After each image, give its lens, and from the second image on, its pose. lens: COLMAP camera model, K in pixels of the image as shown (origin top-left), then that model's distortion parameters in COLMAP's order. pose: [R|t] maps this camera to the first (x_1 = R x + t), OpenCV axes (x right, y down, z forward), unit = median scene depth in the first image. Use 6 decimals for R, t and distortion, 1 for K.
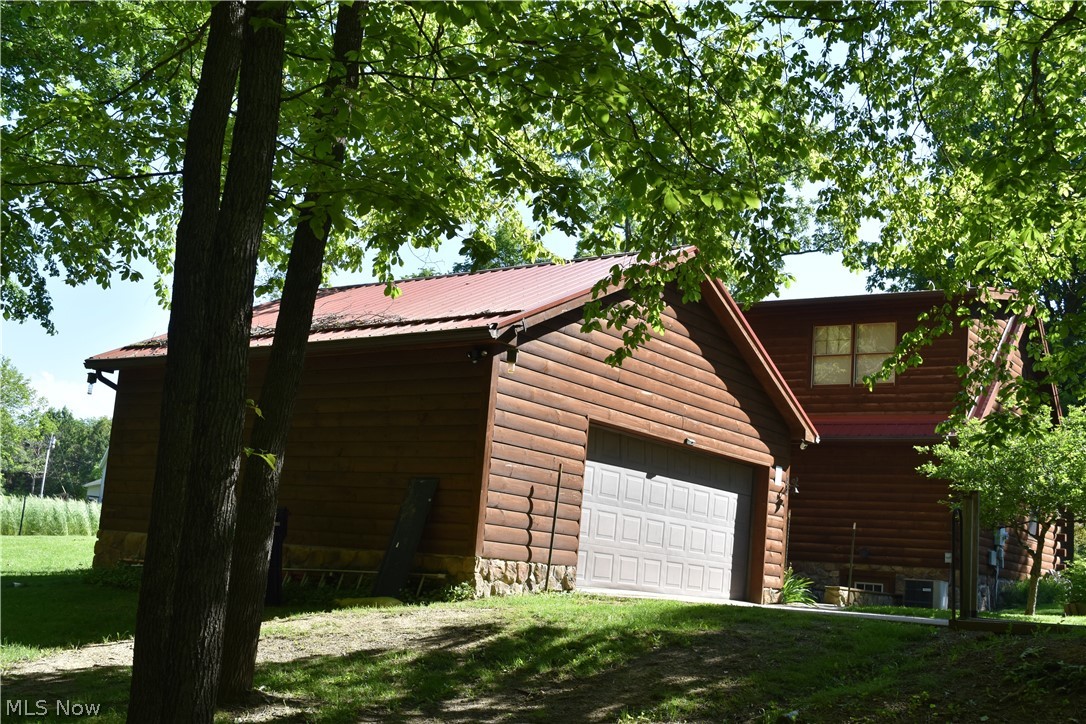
lens RADIAL K [[1240.4, 0, 543.0], [0, 1240.4, 362.0], [0, 0, 1]] dist [-0.006725, -0.009124]
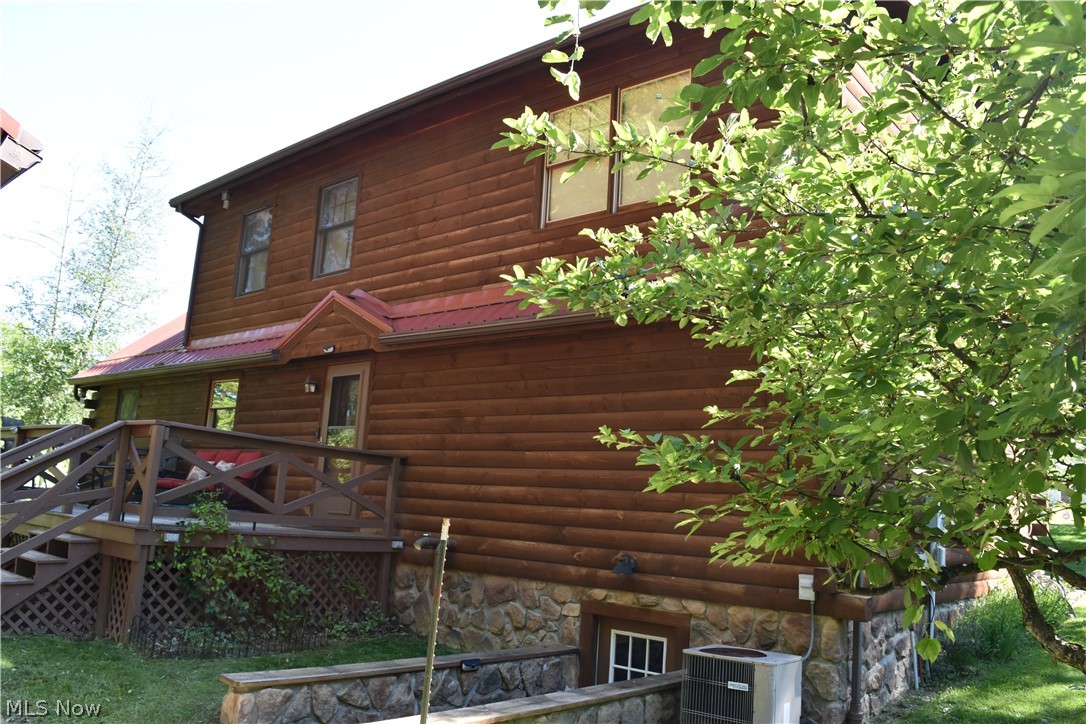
lens RADIAL K [[854.1, 0, 543.0], [0, 854.1, 362.0], [0, 0, 1]] dist [-0.074573, 0.001027]
pose [[0.996535, -0.030625, -0.077334, 0.359979], [0.030241, 0.999524, -0.006125, 0.115312], [0.077485, 0.003765, 0.996986, 0.980128]]
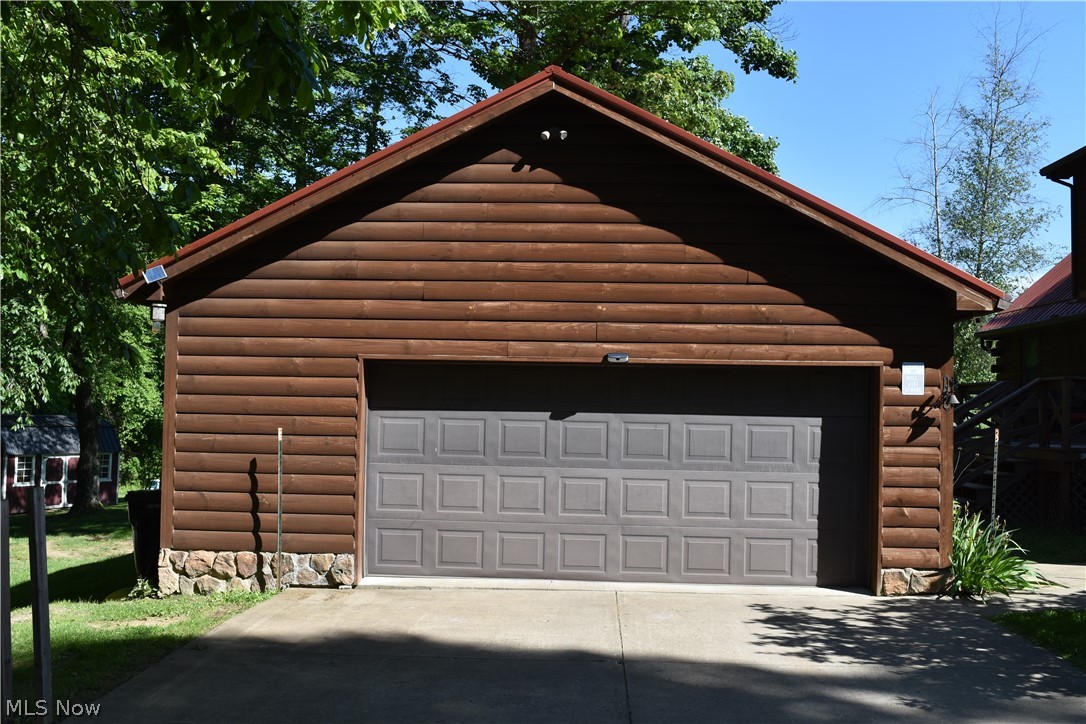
lens RADIAL K [[1047.1, 0, 543.0], [0, 1047.1, 362.0], [0, 0, 1]] dist [-0.101752, 0.104577]
pose [[0.558227, -0.111878, -0.822111, 0.546324], [0.177008, 0.984114, -0.013733, 0.066202], [0.810587, -0.137854, 0.569162, 0.639043]]
